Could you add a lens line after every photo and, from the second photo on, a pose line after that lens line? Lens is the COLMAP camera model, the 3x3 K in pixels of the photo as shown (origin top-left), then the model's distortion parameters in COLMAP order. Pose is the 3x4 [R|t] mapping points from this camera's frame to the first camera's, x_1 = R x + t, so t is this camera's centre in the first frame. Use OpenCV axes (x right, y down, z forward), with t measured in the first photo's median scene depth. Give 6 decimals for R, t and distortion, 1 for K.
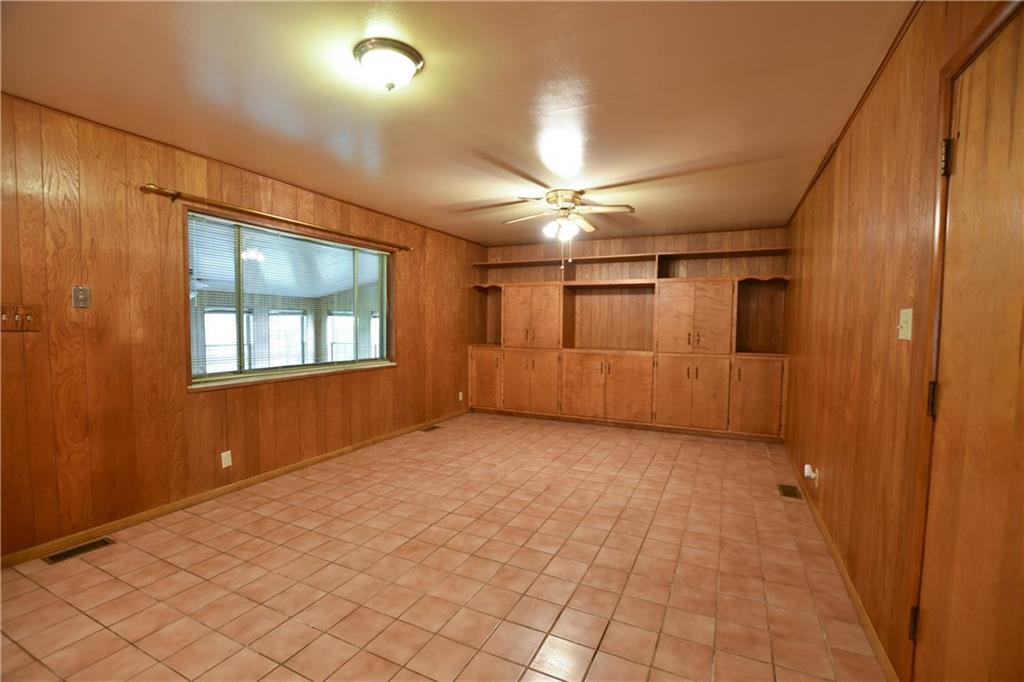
lens RADIAL K [[449.6, 0, 514.6], [0, 449.6, 347.8], [0, 0, 1]] dist [-0.027352, 0.000820]
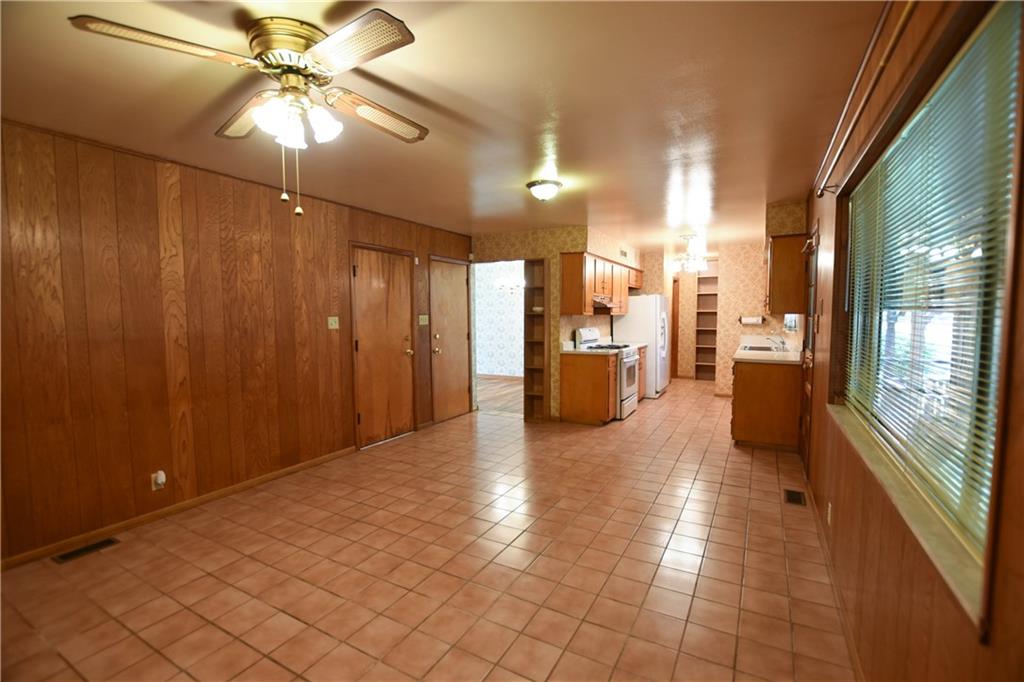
lens RADIAL K [[449.6, 0, 514.6], [0, 449.6, 347.8], [0, 0, 1]] dist [-0.027352, 0.000820]
pose [[-0.998290, -0.009531, 0.057681, -0.165765], [-0.001785, 0.991130, 0.132882, -0.131508], [-0.058436, 0.132552, -0.989452, 1.811539]]
